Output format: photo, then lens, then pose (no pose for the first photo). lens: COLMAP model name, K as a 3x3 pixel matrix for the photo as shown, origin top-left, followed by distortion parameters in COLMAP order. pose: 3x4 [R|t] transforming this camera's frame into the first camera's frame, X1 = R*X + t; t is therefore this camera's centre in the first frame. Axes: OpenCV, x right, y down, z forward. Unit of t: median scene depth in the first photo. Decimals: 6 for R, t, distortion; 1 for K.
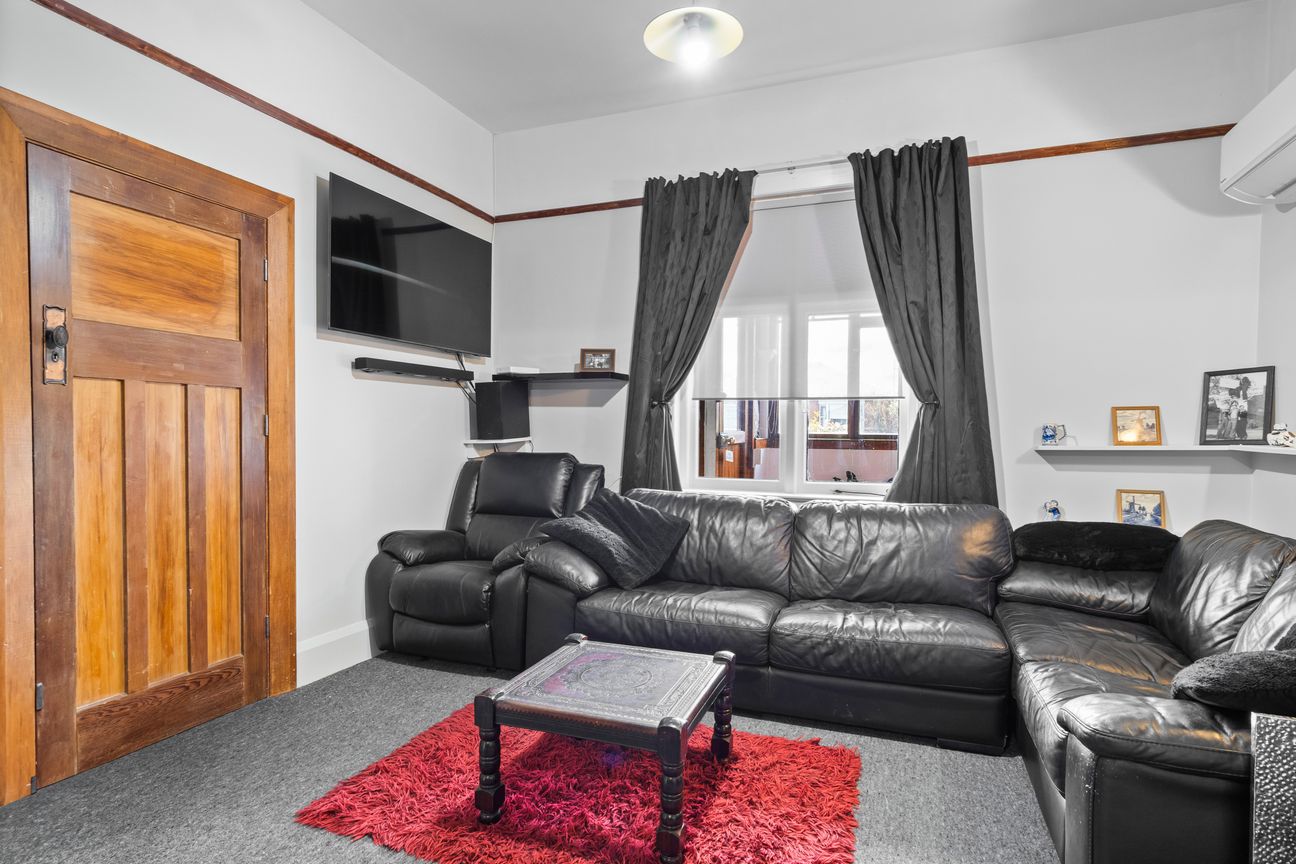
lens RADIAL K [[687.6, 0, 649.5], [0, 687.6, 436.6], [0, 0, 1]] dist [0.000807, -0.000261]
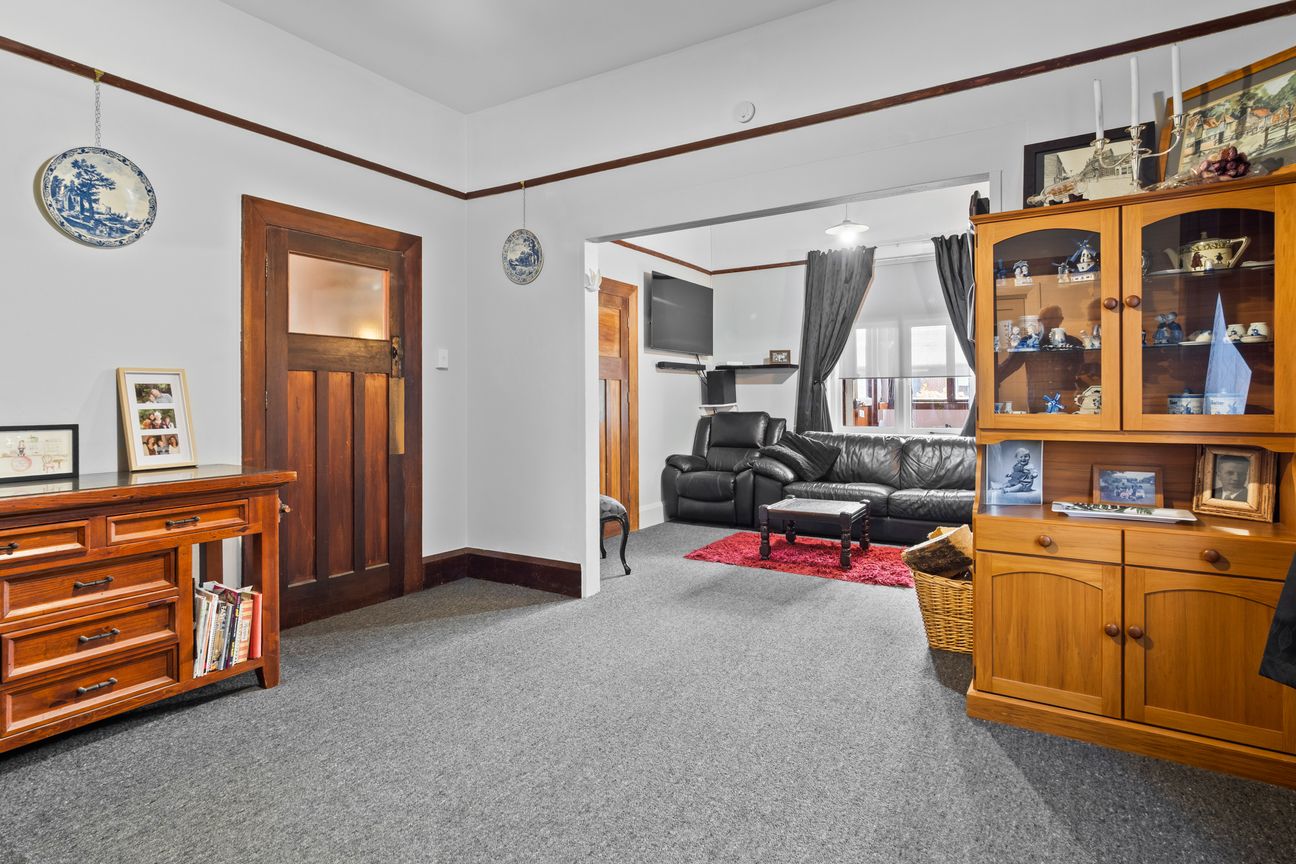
lens RADIAL K [[687.6, 0, 631.3], [0, 687.6, 387.3], [0, 0, 1]] dist [0.000807, -0.000261]
pose [[0.981006, -0.015974, -0.193320, -0.118018], [0.010711, 0.999544, -0.028242, 0.008851], [0.193683, 0.025635, 0.980729, -0.795051]]
